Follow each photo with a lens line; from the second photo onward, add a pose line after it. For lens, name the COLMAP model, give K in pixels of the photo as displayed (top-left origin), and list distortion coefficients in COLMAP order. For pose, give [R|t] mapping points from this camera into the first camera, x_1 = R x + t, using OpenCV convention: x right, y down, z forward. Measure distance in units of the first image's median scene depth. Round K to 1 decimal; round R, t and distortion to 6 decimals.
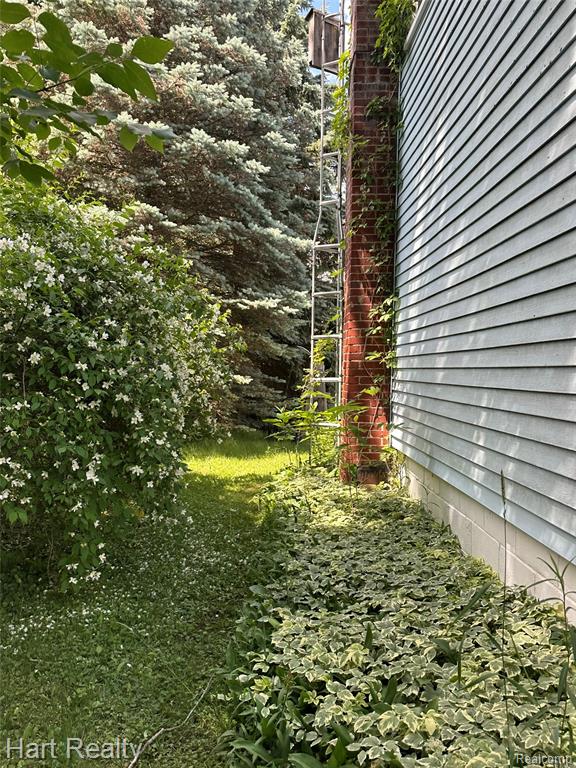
lens RADIAL K [[537.8, 0, 288.0], [0, 537.8, 384.0], [0, 0, 1]] dist [0.086757, -0.094322]
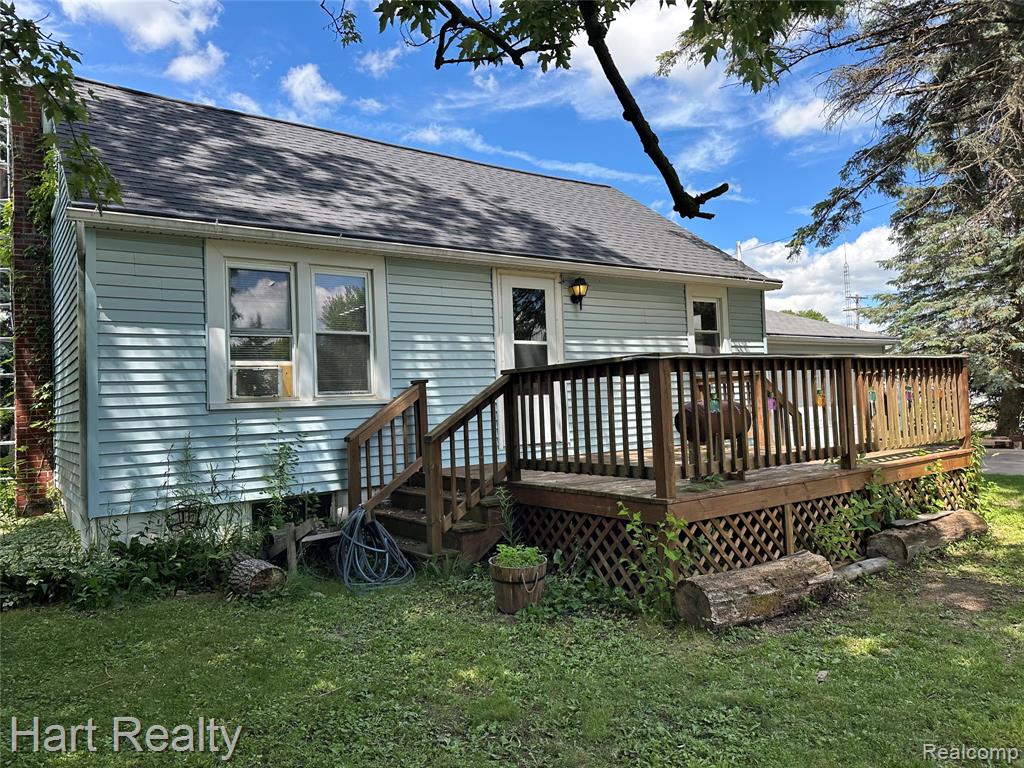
lens RADIAL K [[717.0, 0, 512.0], [0, 717.0, 384.0], [0, 0, 1]] dist [0.086757, -0.094322]
pose [[0.835591, -0.028463, 0.548614, 0.150189], [0.064512, 0.996831, -0.046540, 0.013211], [-0.545550, 0.074280, 0.834780, -1.272166]]
